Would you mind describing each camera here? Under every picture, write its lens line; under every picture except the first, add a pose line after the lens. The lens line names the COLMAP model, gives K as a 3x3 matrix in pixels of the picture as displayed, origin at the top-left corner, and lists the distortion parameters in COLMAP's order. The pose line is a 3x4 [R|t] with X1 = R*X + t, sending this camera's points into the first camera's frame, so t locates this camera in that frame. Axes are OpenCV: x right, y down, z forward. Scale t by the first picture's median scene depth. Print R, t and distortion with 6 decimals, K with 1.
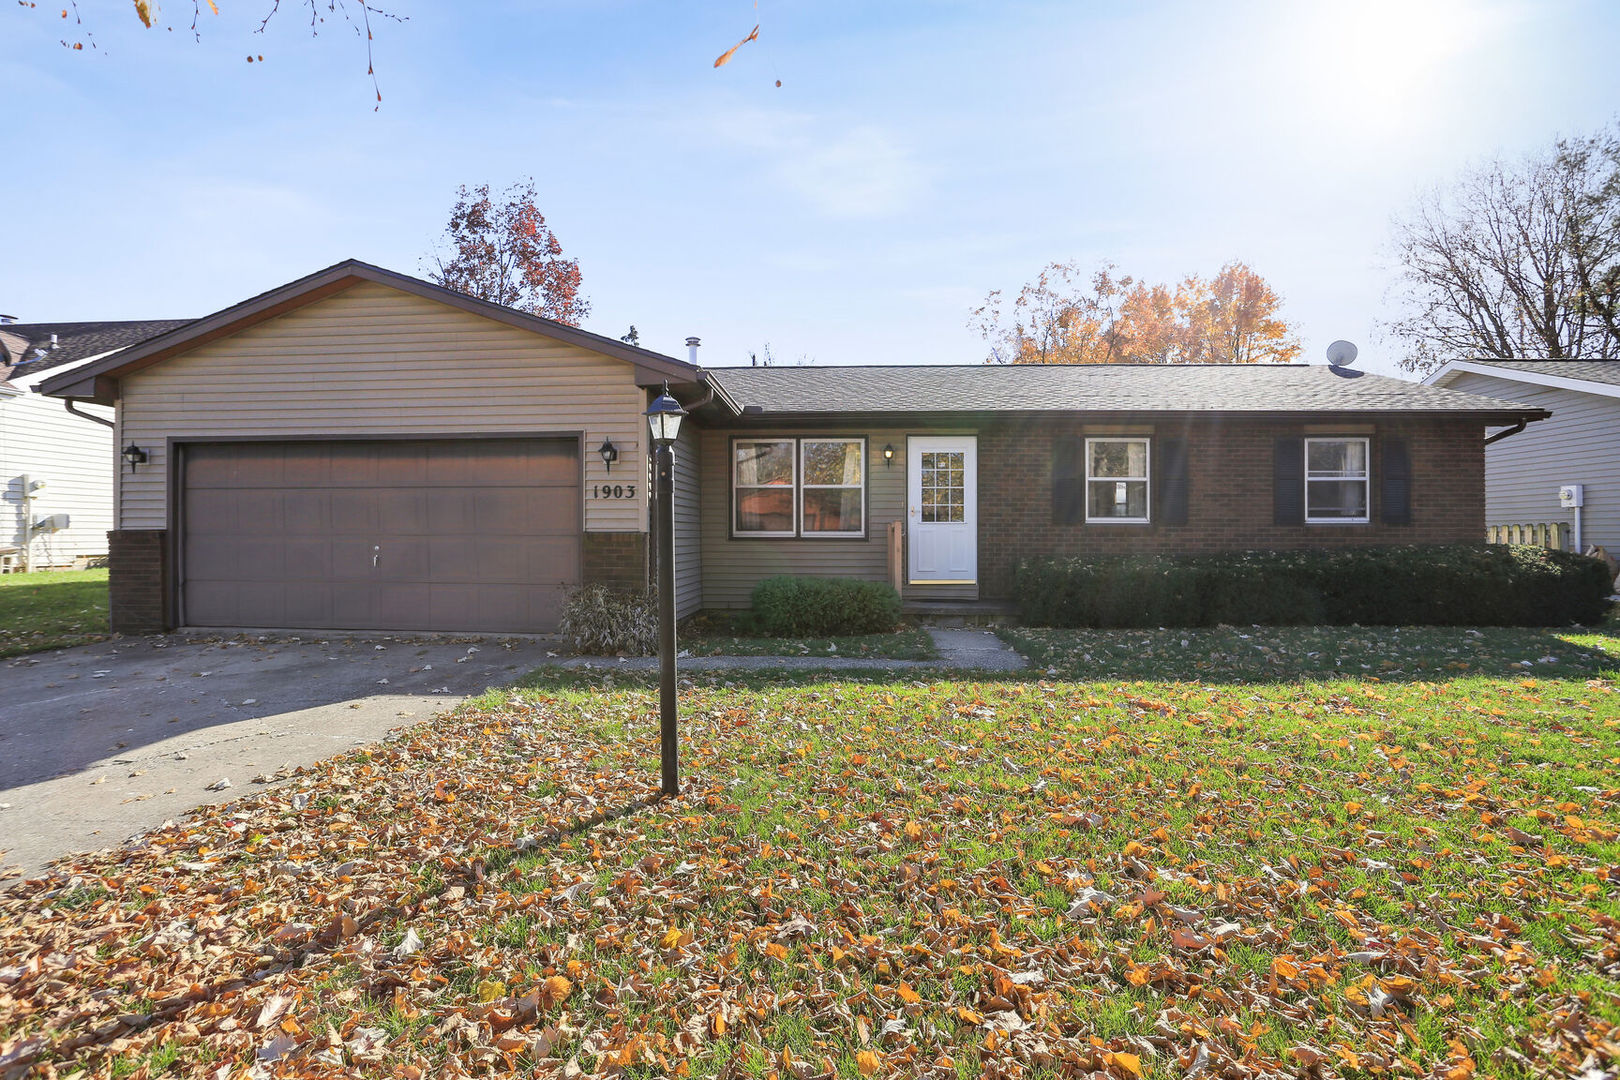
lens RADIAL K [[810.1, 0, 809.1], [0, 810.1, 530.3], [0, 0, 1]] dist [-0.082019, 0.039388]
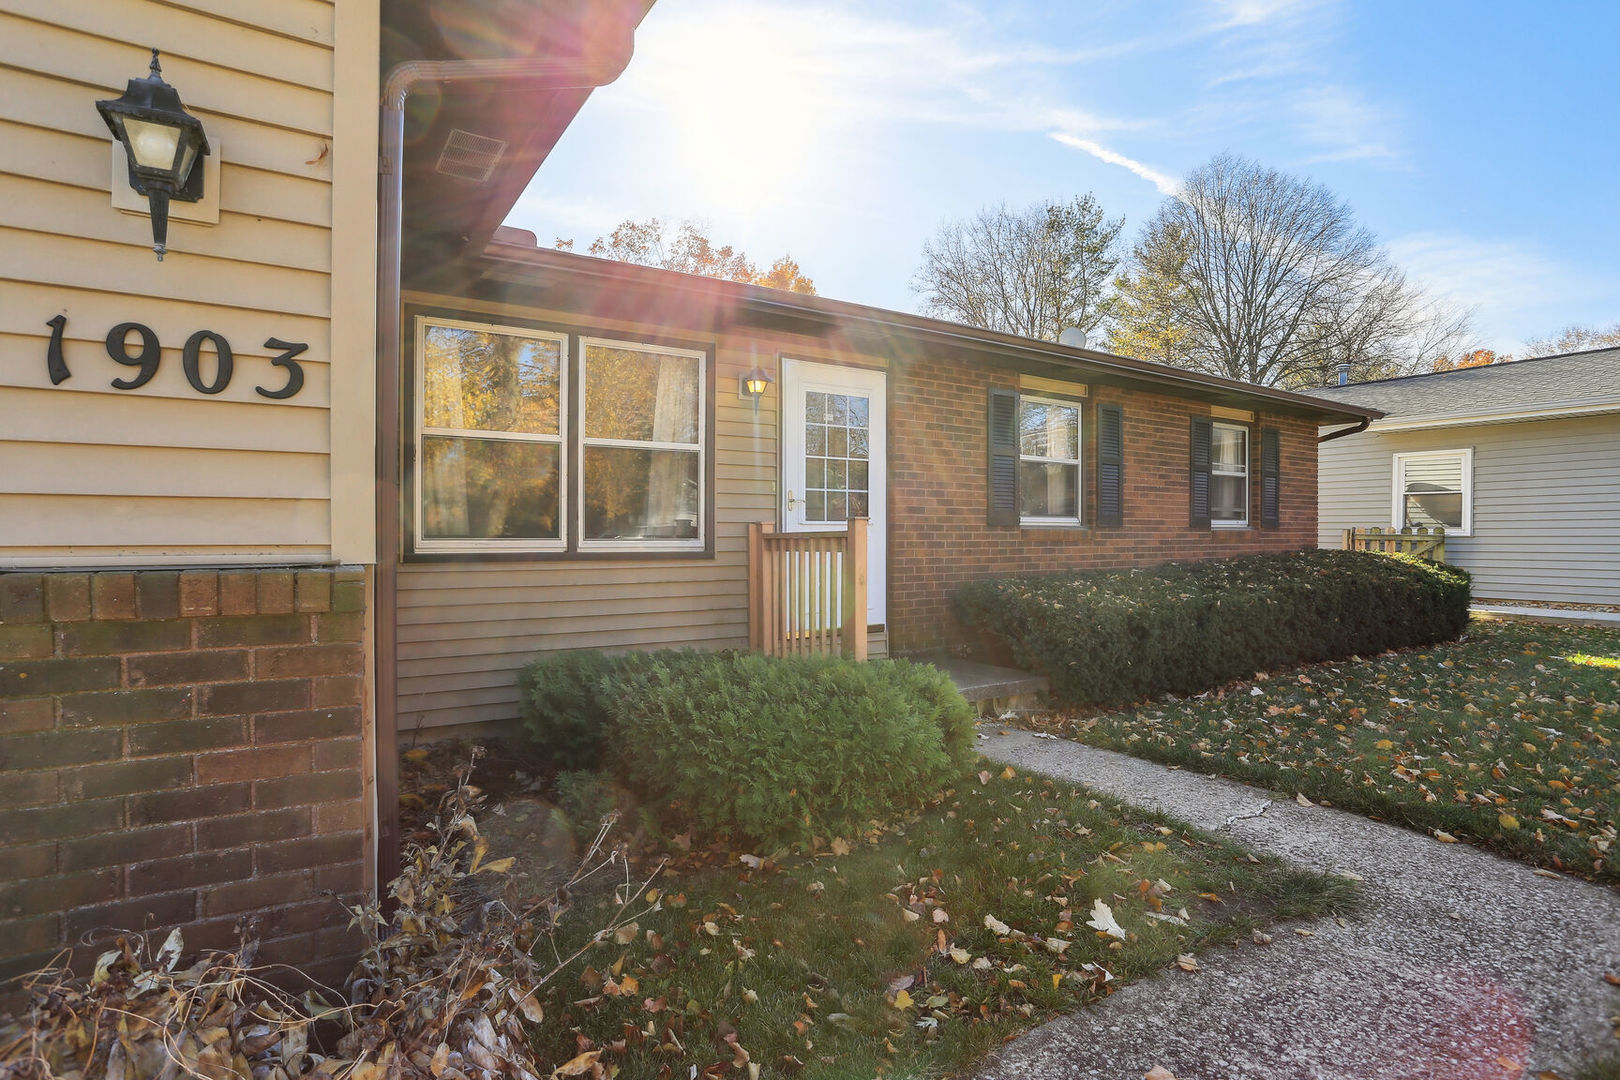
lens RADIAL K [[810.1, 0, 809.1], [0, 810.1, 530.3], [0, 0, 1]] dist [-0.082019, 0.039388]
pose [[0.802912, 0.001451, 0.596096, -0.183940], [-0.003981, 0.999988, 0.002929, -0.006050], [-0.596084, -0.004725, 0.802908, 0.599100]]
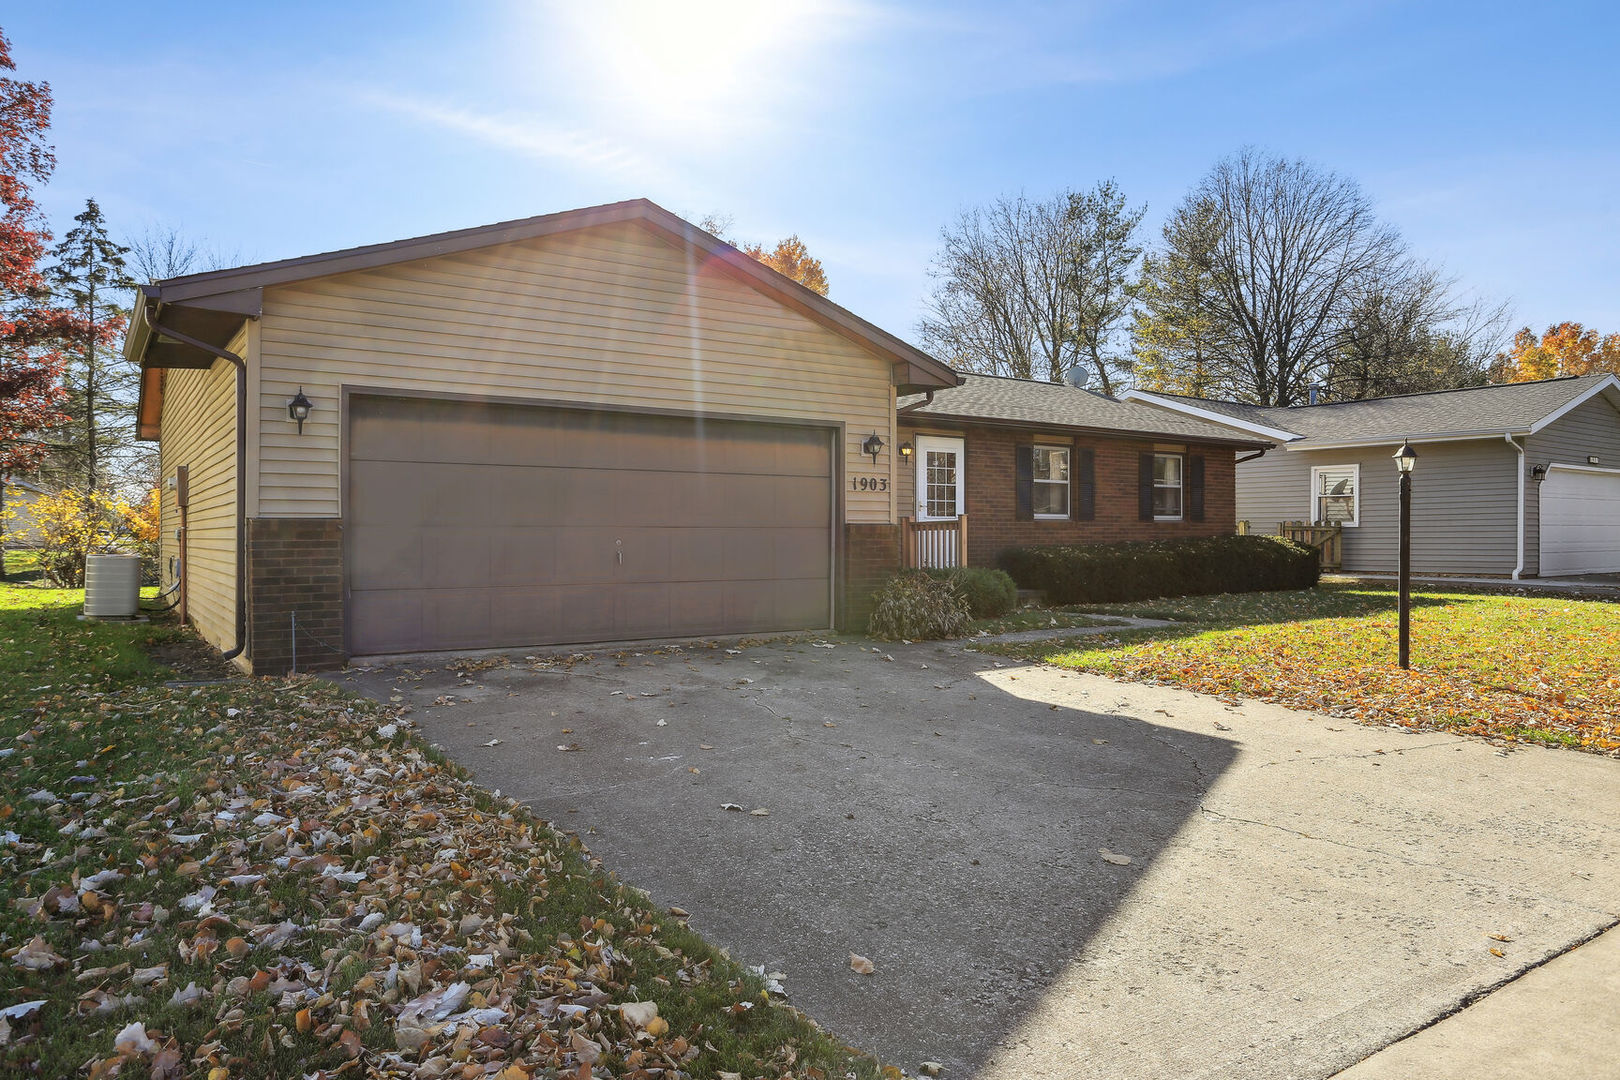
lens RADIAL K [[1067.1, 0, 808.4], [0, 1067.1, 517.1], [0, 0, 1]] dist [-0.053185, 0.000331]
pose [[0.779983, 0.008081, 0.625748, -0.900570], [-0.001709, 0.999940, -0.010784, 0.006398], [-0.625798, 0.007342, 0.779951, 0.004109]]
